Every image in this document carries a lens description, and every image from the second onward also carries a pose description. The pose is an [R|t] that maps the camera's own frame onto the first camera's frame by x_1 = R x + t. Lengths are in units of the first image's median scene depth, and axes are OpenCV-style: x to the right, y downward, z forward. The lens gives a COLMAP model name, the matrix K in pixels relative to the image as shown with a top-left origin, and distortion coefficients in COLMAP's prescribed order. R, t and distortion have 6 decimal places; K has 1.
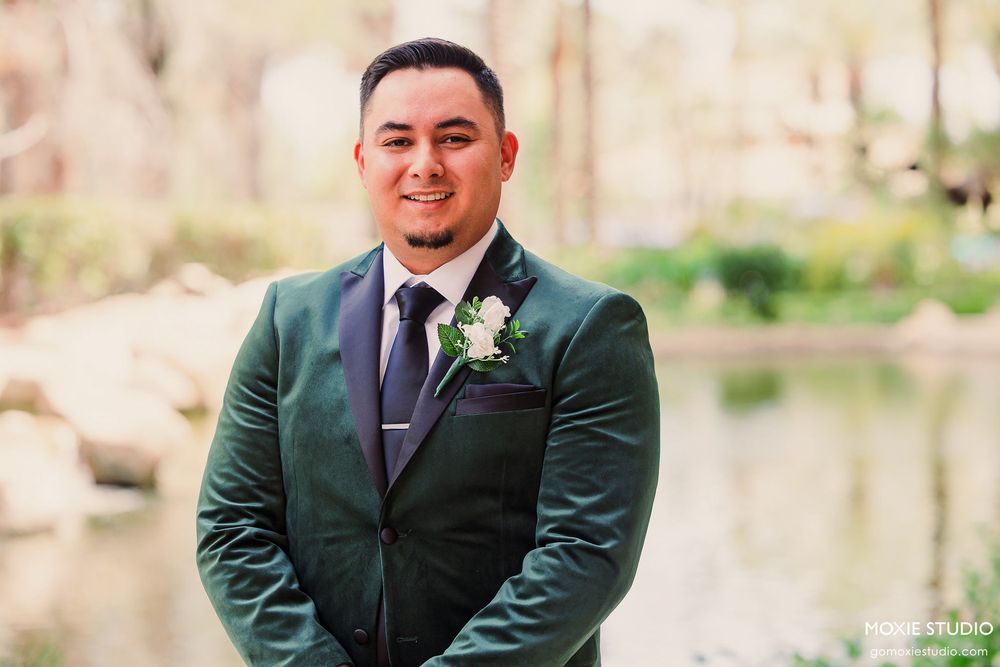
lens RADIAL K [[3289.4, 0, 499.6], [0, 3289.4, 332.6], [0, 0, 1]] dist [-0.281946, 0.000000]
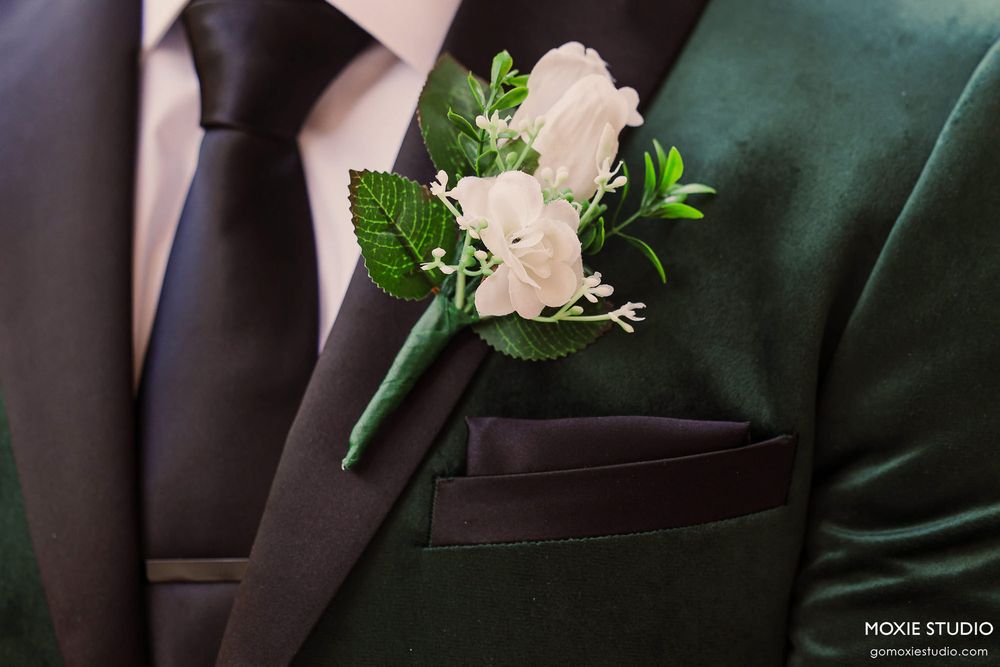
lens RADIAL K [[3185.6, 0, 500.6], [0, 3185.6, 333.8], [0, 0, 1]] dist [-0.319577, 0.000000]
pose [[0.999550, -0.019337, 0.022939, -0.013183], [0.014173, 0.978231, 0.207033, -0.039701], [-0.026443, -0.206615, 0.978065, 0.766449]]
